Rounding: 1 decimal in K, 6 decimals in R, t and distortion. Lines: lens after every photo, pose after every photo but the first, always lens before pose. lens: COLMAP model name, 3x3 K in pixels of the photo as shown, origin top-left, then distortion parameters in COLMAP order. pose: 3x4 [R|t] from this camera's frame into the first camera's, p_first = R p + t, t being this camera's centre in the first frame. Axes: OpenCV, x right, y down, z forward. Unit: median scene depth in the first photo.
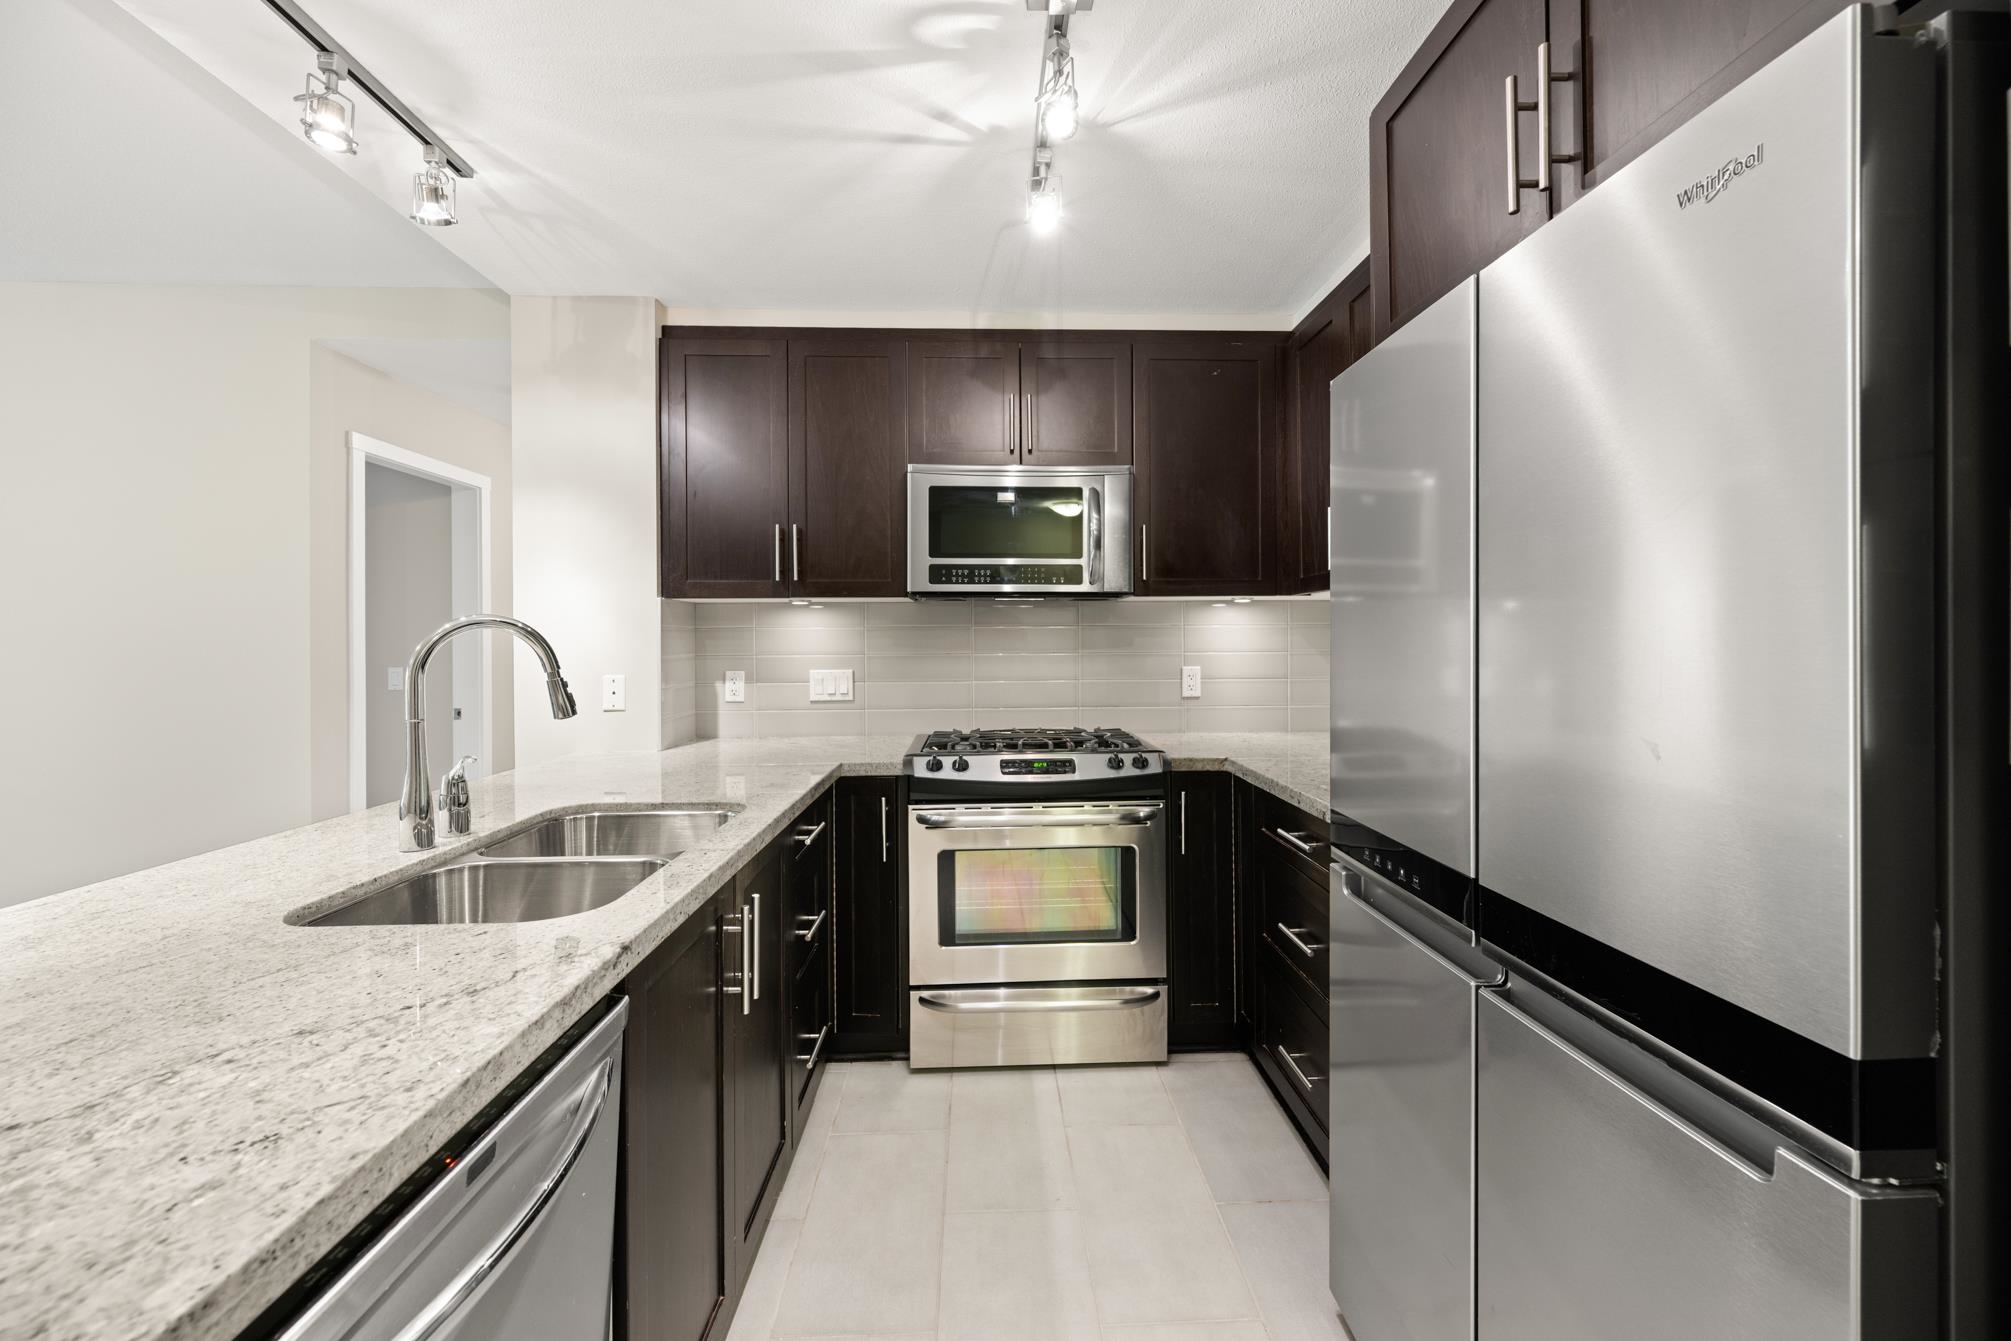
lens RADIAL K [[795.8, 0, 1012.8], [0, 795.8, 643.9], [0, 0, 1]] dist [-0.001254, 0.000148]
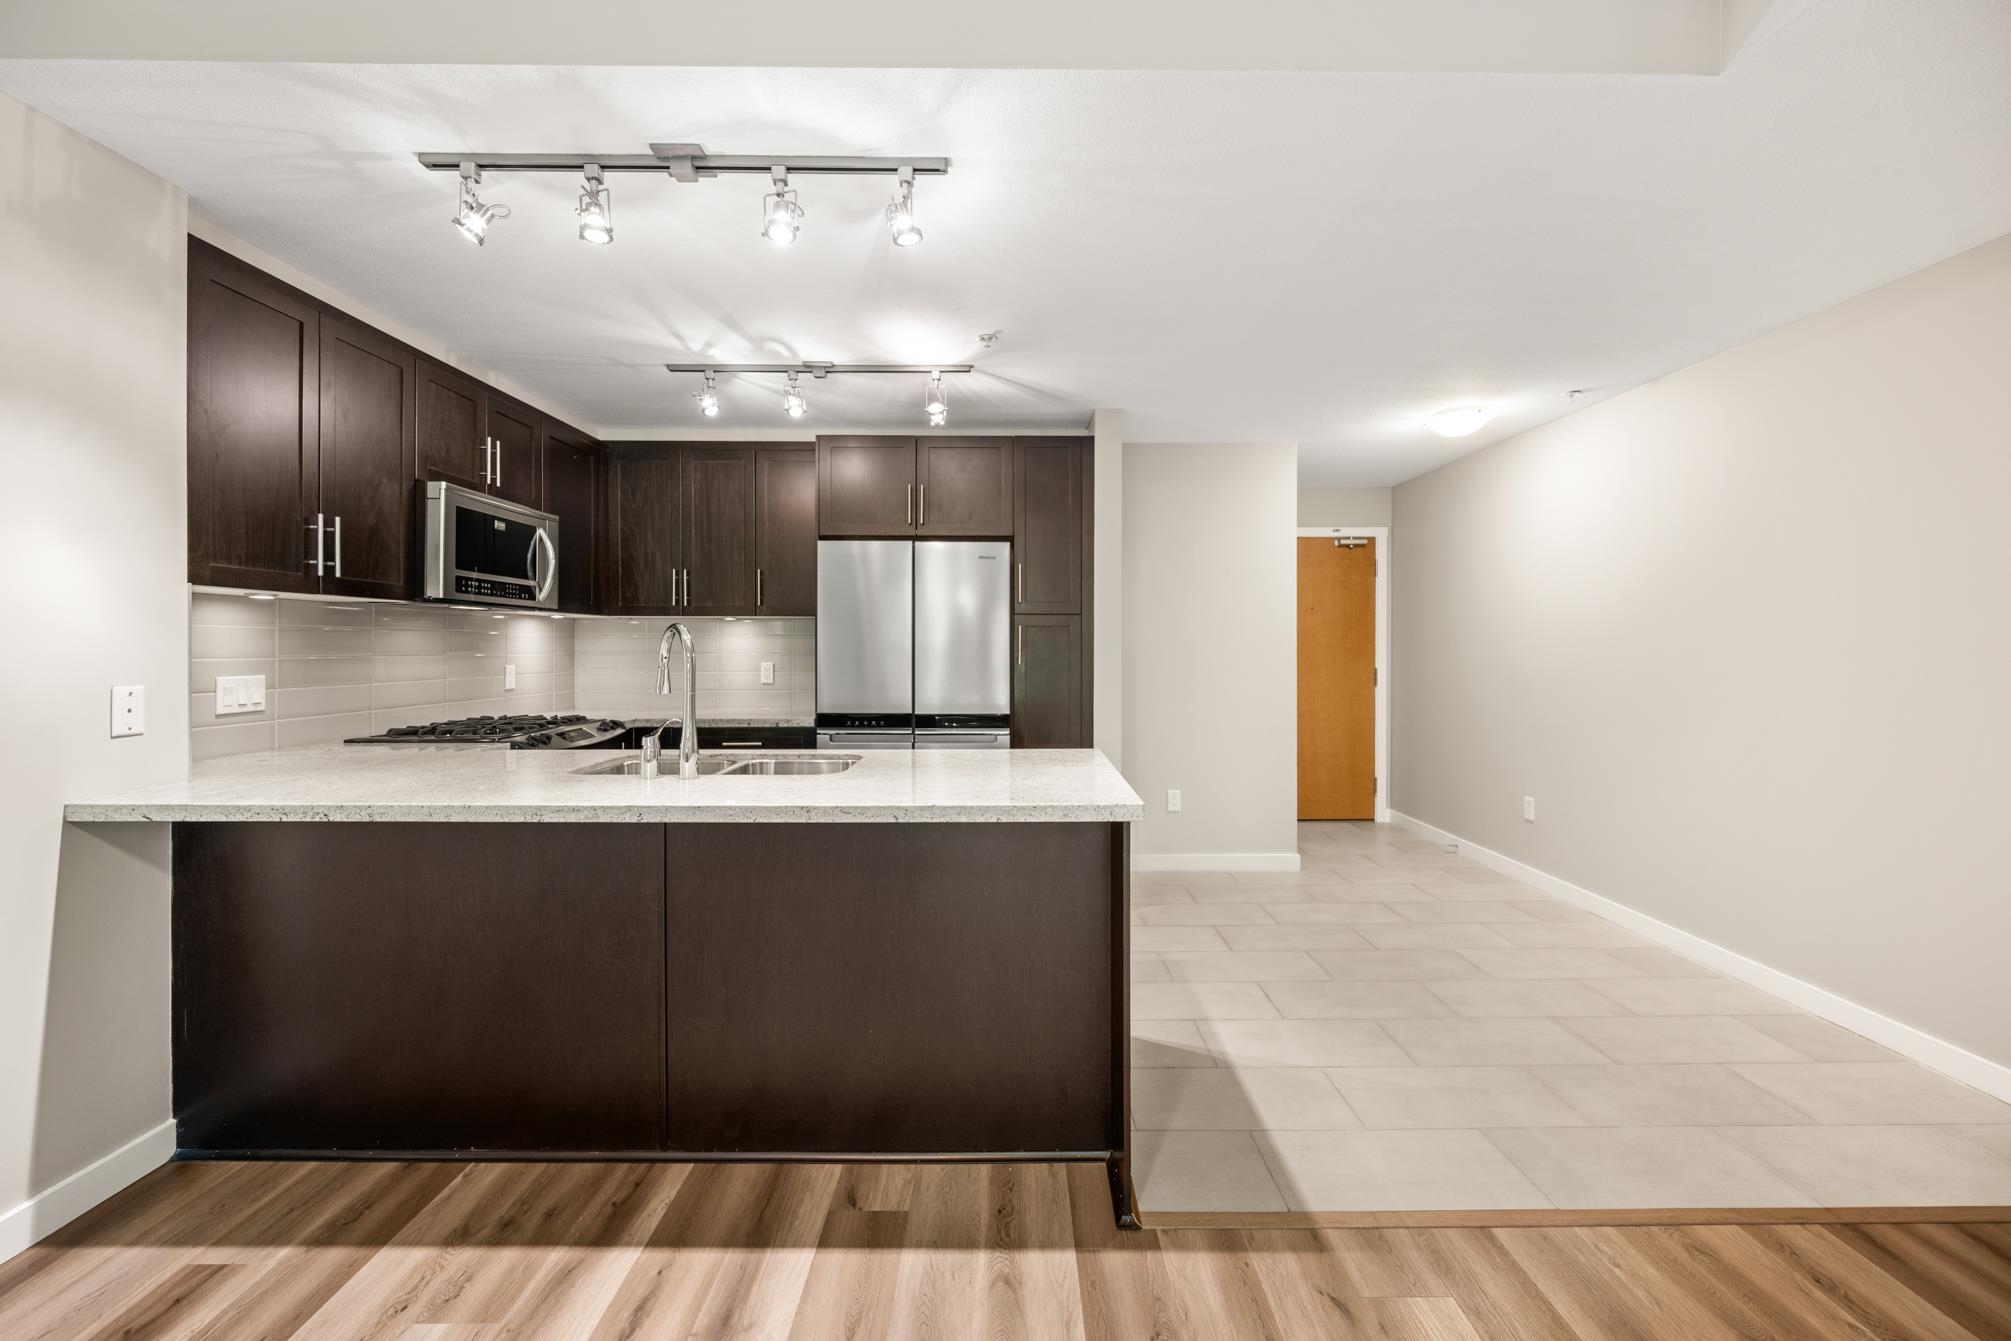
lens RADIAL K [[795.8, 0, 1011.1], [0, 795.8, 648.2], [0, 0, 1]] dist [-0.001254, 0.000148]
pose [[0.037214, 0.004905, 0.999295, -1.192718], [0.003507, 0.999981, -0.005039, 0.011733], [-0.999301, 0.003692, 0.037196, 0.177293]]
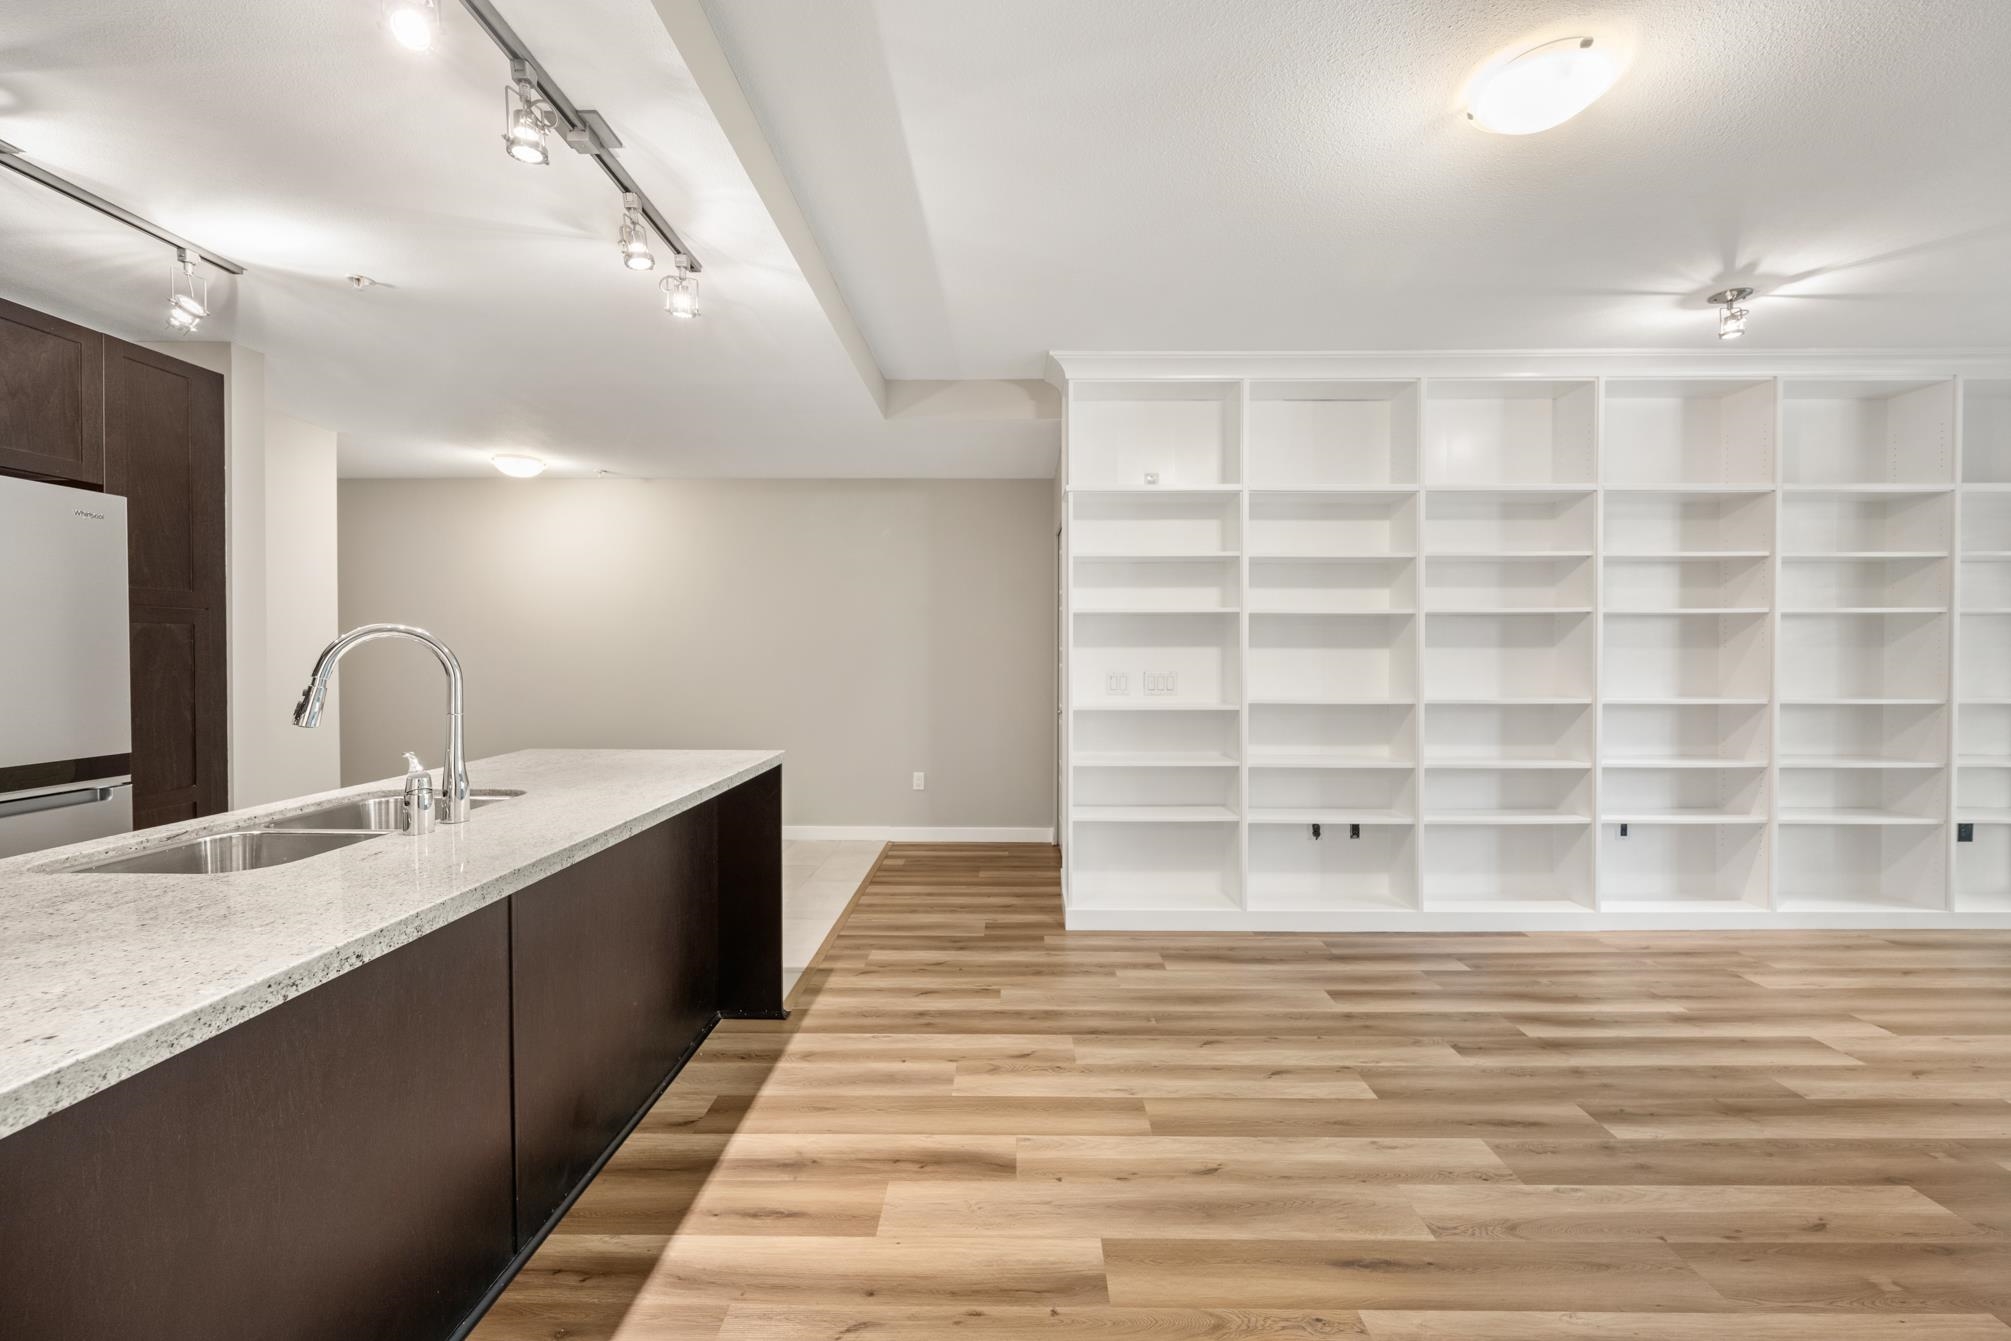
lens RADIAL K [[795.8, 0, 1008.8], [0, 795.8, 659.8], [0, 0, 1]] dist [-0.001254, 0.000148]
pose [[-0.998614, 0.007357, 0.052106, -0.876315], [0.008325, 0.999796, 0.018391, 0.000162], [-0.051960, 0.018800, -0.998472, 1.144503]]
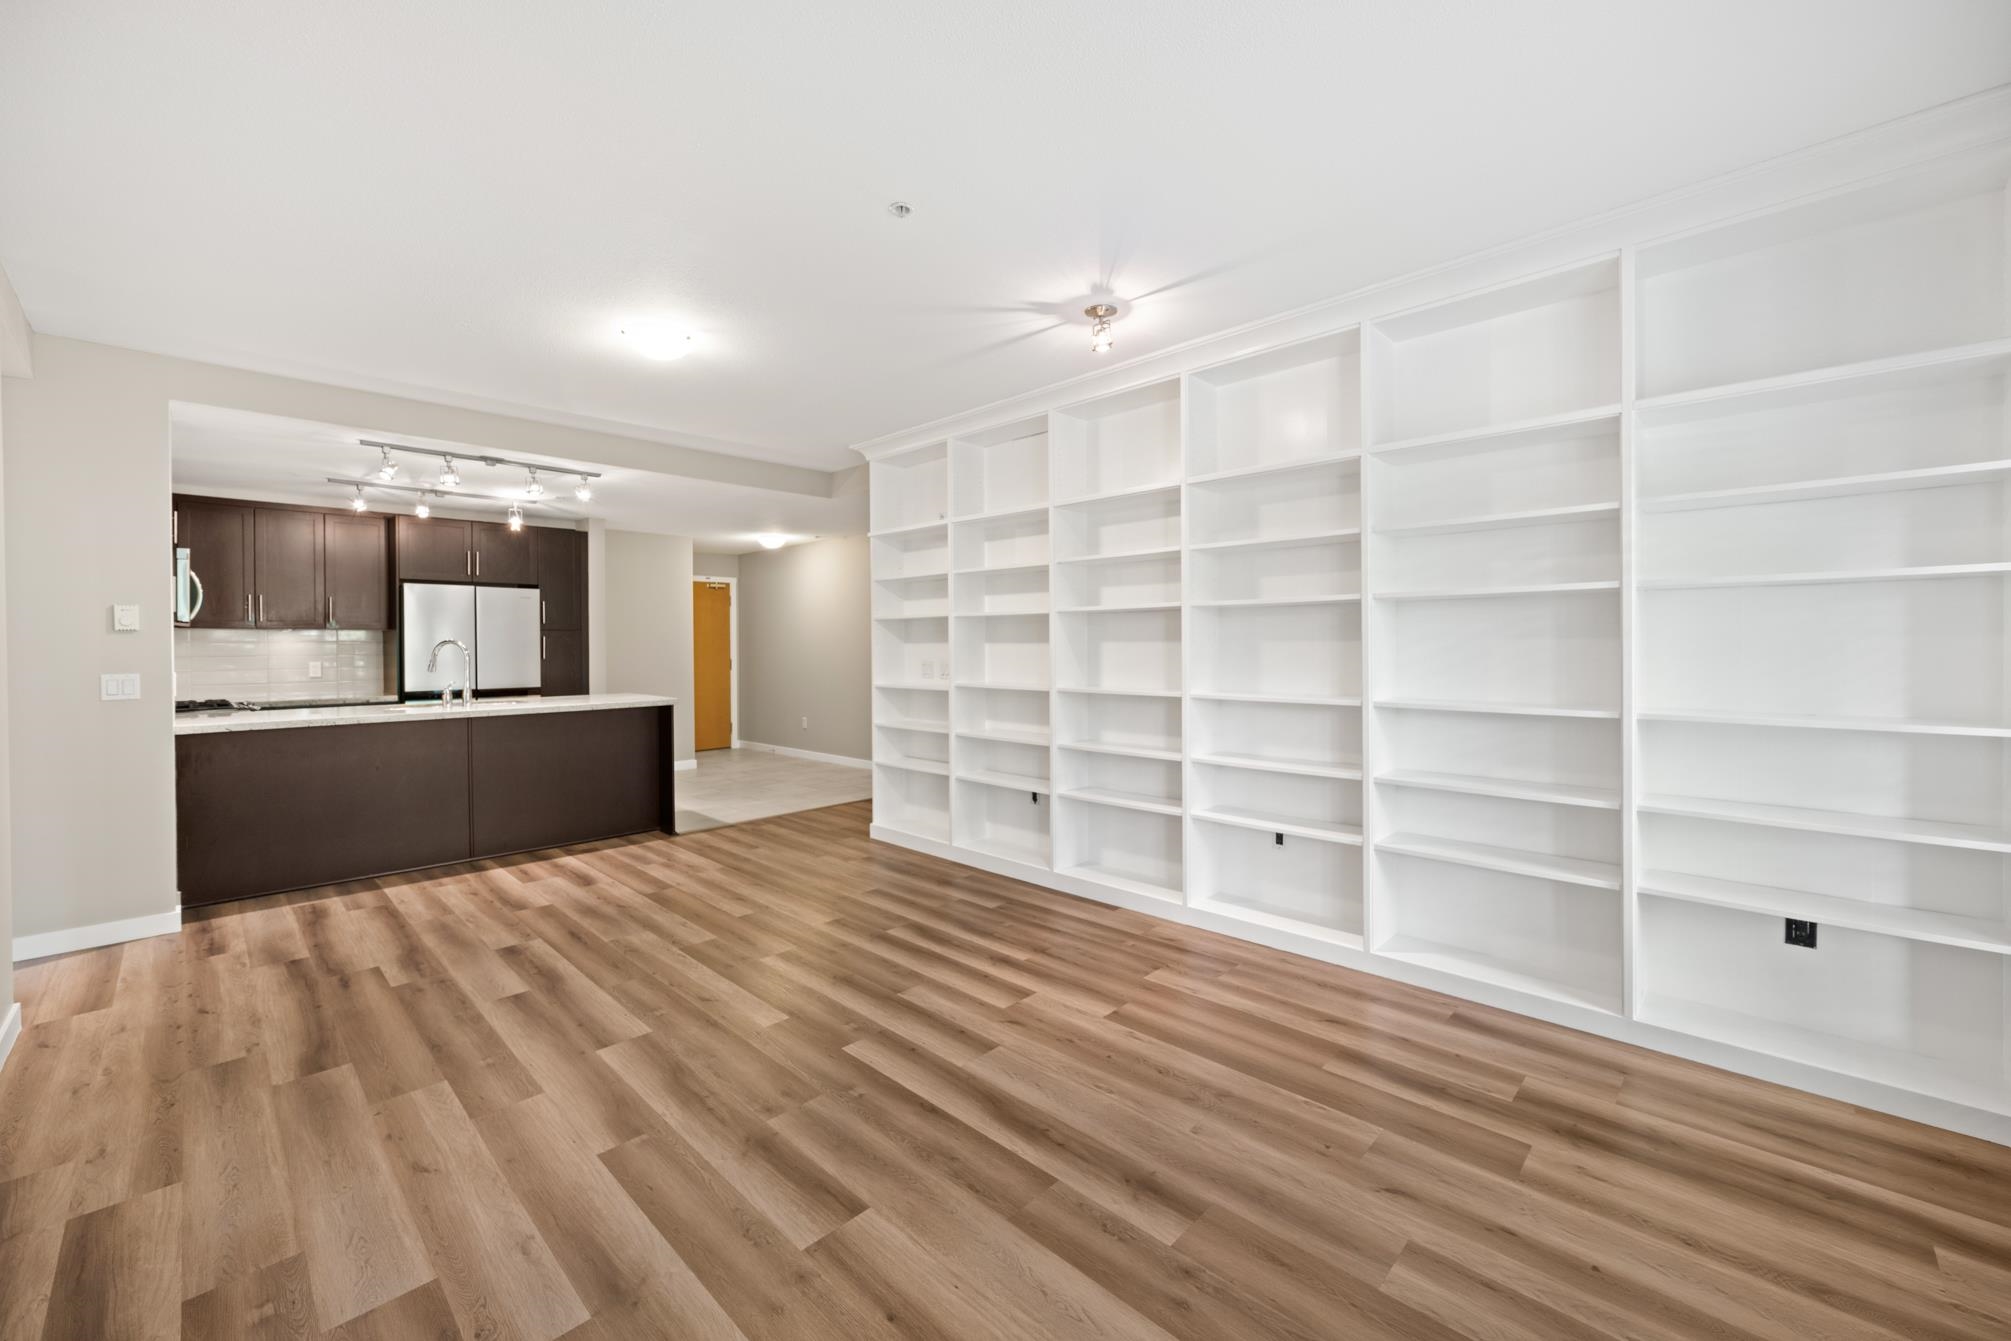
lens RADIAL K [[795.8, 0, 1007.4], [0, 795.8, 650.0], [0, 0, 1]] dist [-0.001254, 0.000148]
pose [[-0.685314, 0.006639, 0.728218, -2.621684], [0.015565, 0.999864, 0.005532, 0.014934], [-0.728082, 0.015126, -0.685323, 0.888302]]
